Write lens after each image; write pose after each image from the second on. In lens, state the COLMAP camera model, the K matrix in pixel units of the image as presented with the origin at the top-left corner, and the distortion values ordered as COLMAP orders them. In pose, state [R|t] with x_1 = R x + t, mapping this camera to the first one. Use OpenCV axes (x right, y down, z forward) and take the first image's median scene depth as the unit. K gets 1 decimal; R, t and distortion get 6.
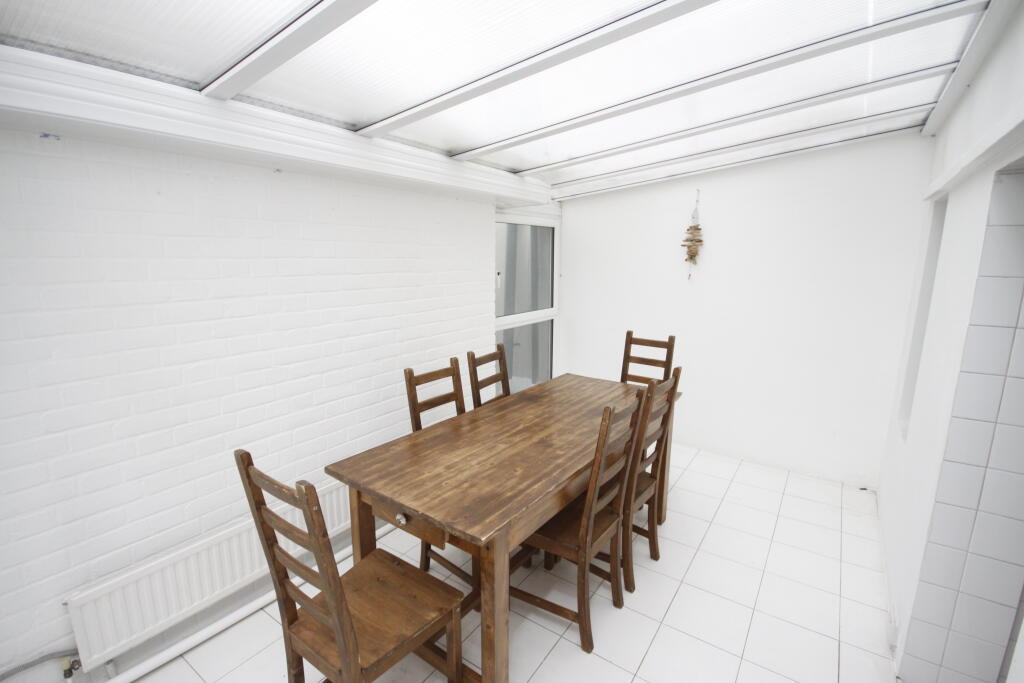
lens RADIAL K [[474.9, 0, 510.1], [0, 474.9, 344.2], [0, 0, 1]] dist [0.005802, -0.000014]
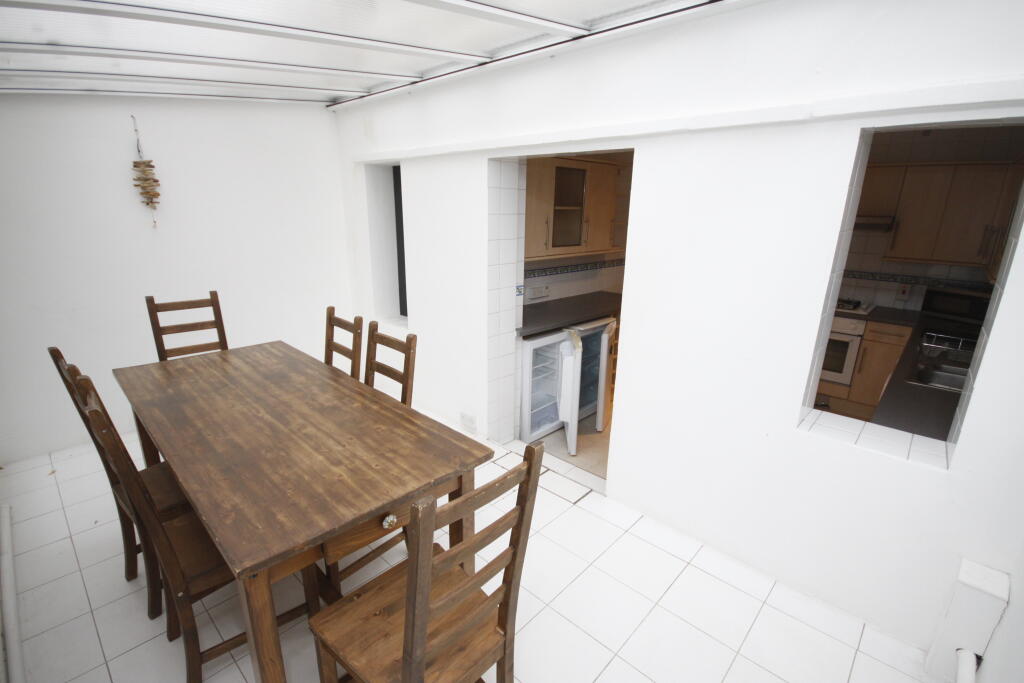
lens RADIAL K [[474.9, 0, 511.0], [0, 474.9, 343.7], [0, 0, 1]] dist [0.005802, -0.000014]
pose [[0.140521, -0.276964, 0.950550, -0.633466], [0.170872, 0.952454, 0.252259, -0.073053], [-0.975221, 0.126975, 0.181165, 0.416686]]
